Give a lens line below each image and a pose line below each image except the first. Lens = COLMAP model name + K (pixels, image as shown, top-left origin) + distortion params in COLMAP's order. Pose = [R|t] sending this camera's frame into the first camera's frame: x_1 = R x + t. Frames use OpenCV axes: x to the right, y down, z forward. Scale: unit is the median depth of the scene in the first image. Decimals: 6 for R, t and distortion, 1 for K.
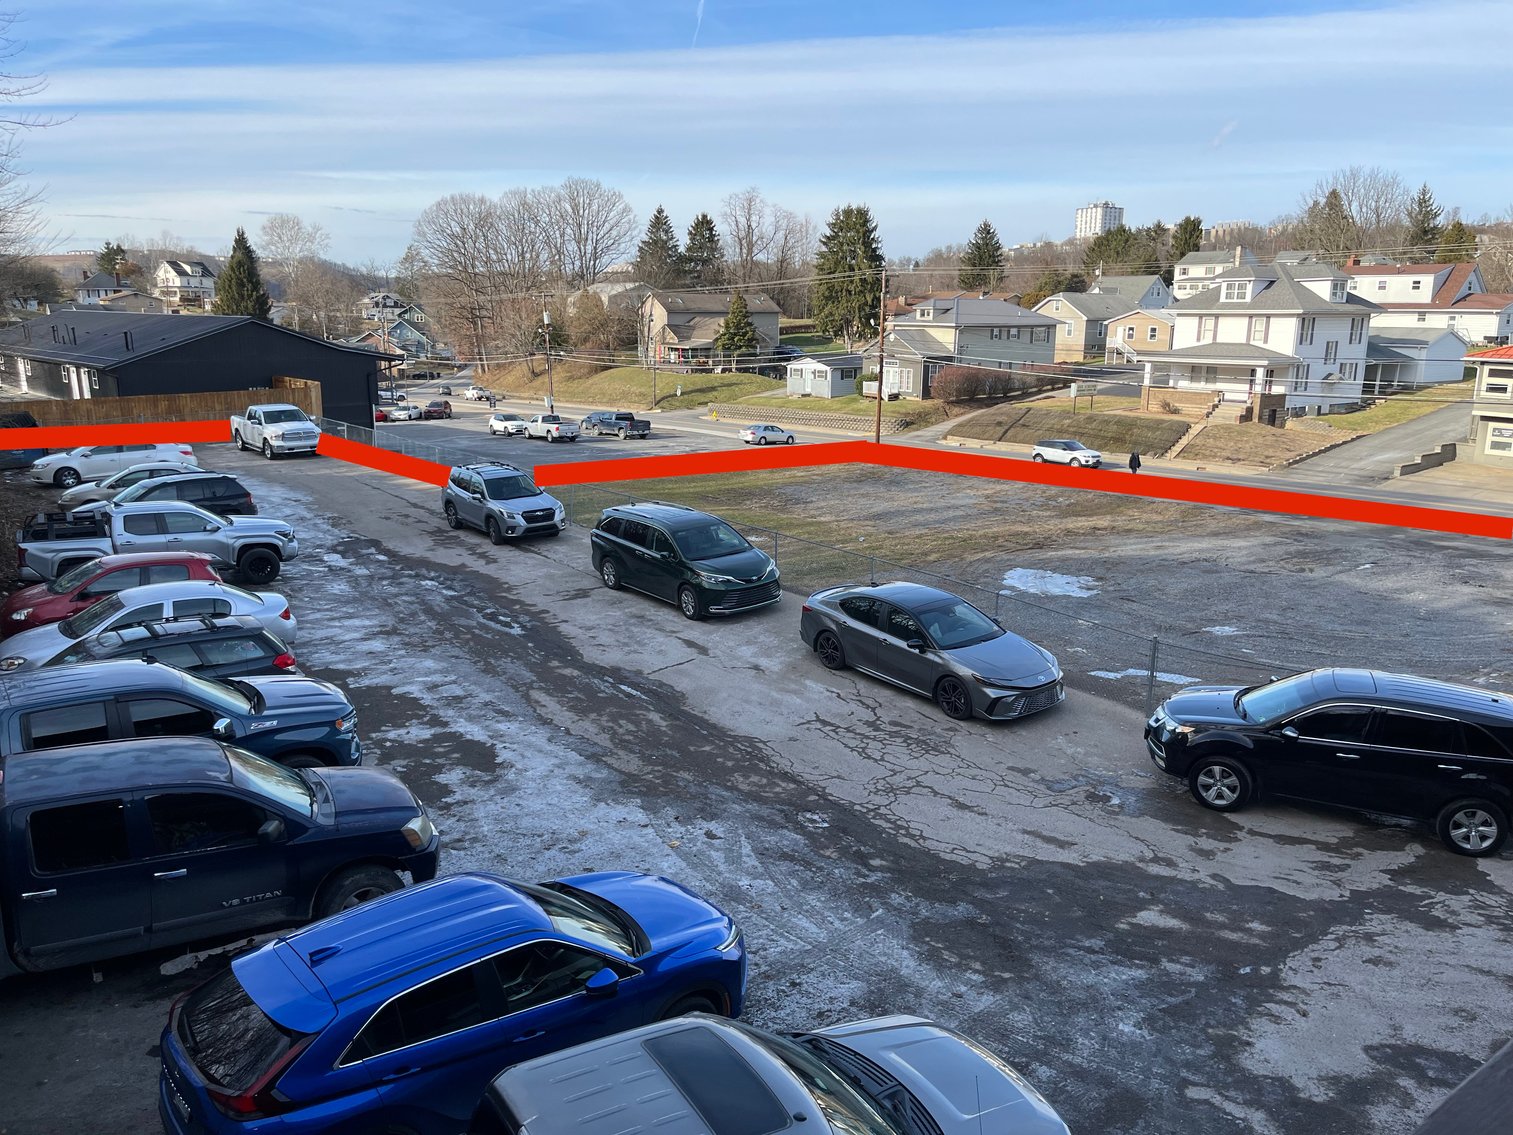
lens RADIAL K [[1150.3, 0, 754.9], [0, 1150.3, 570.8], [0, 0, 1]] dist [0.048200, -0.050904]
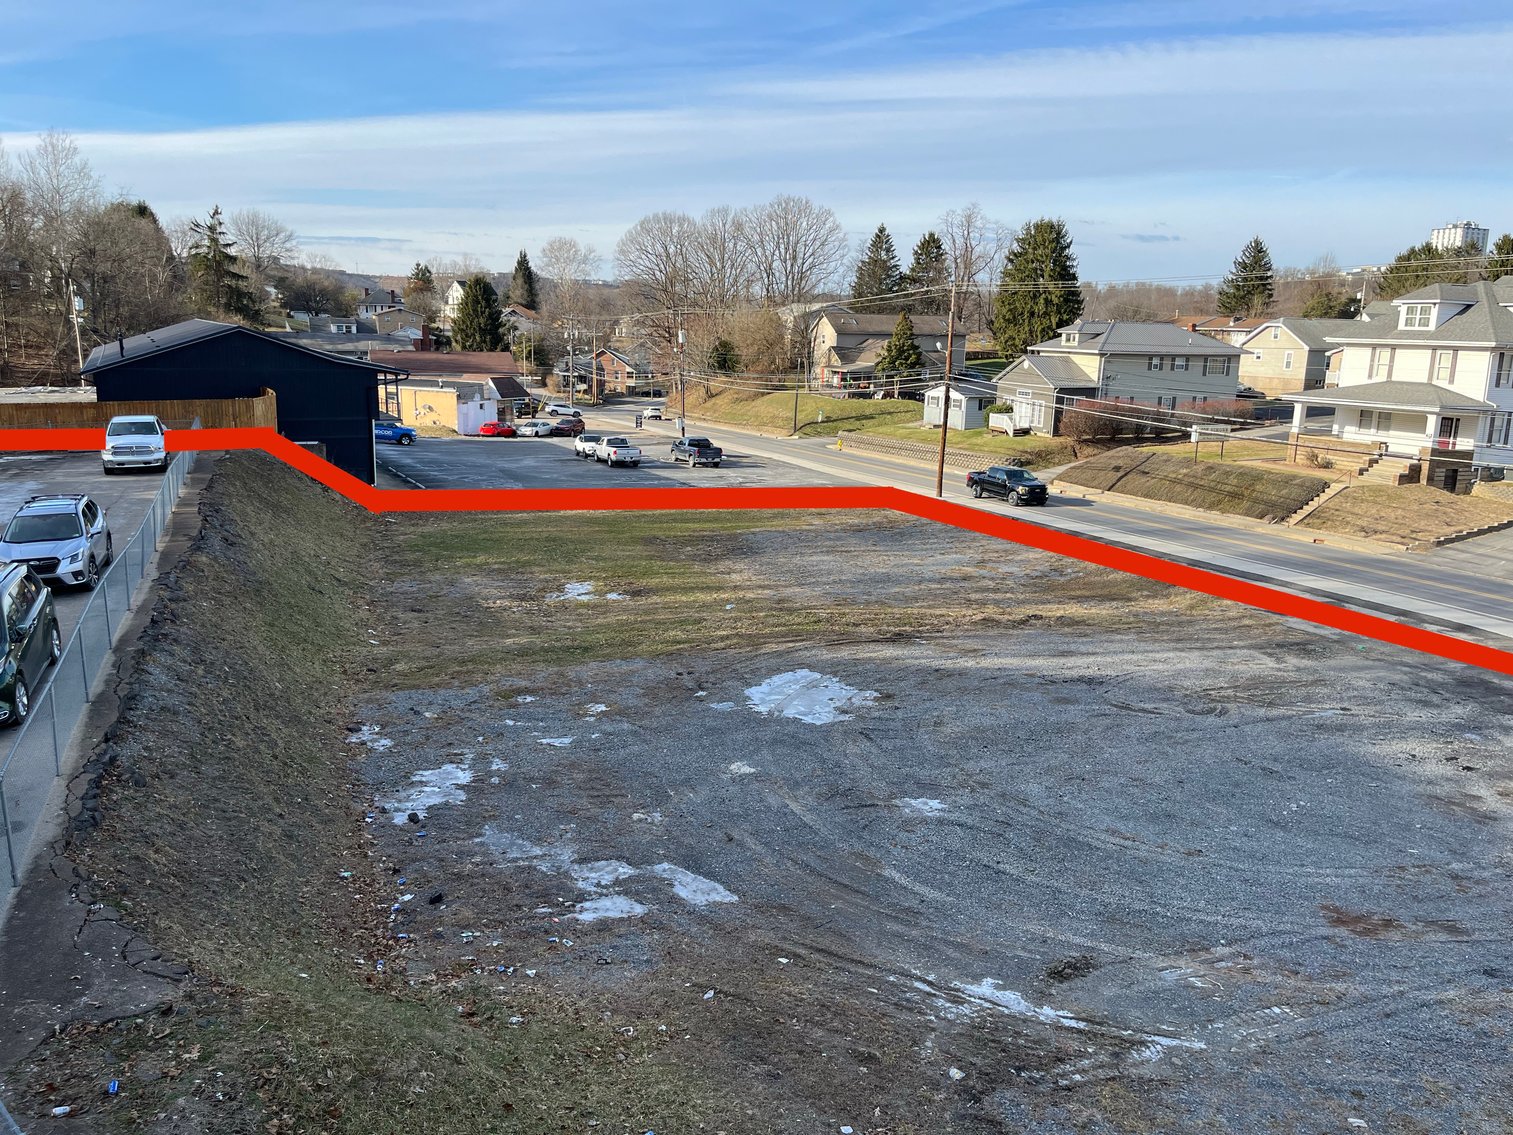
lens RADIAL K [[1150.3, 0, 750.4], [0, 1150.3, 569.8], [0, 0, 1]] dist [0.048200, -0.050904]
pose [[0.965810, 0.069896, -0.249653, 0.146113], [-0.074899, 0.997135, -0.010588, -0.021922], [0.248197, 0.028924, 0.968278, 0.103160]]
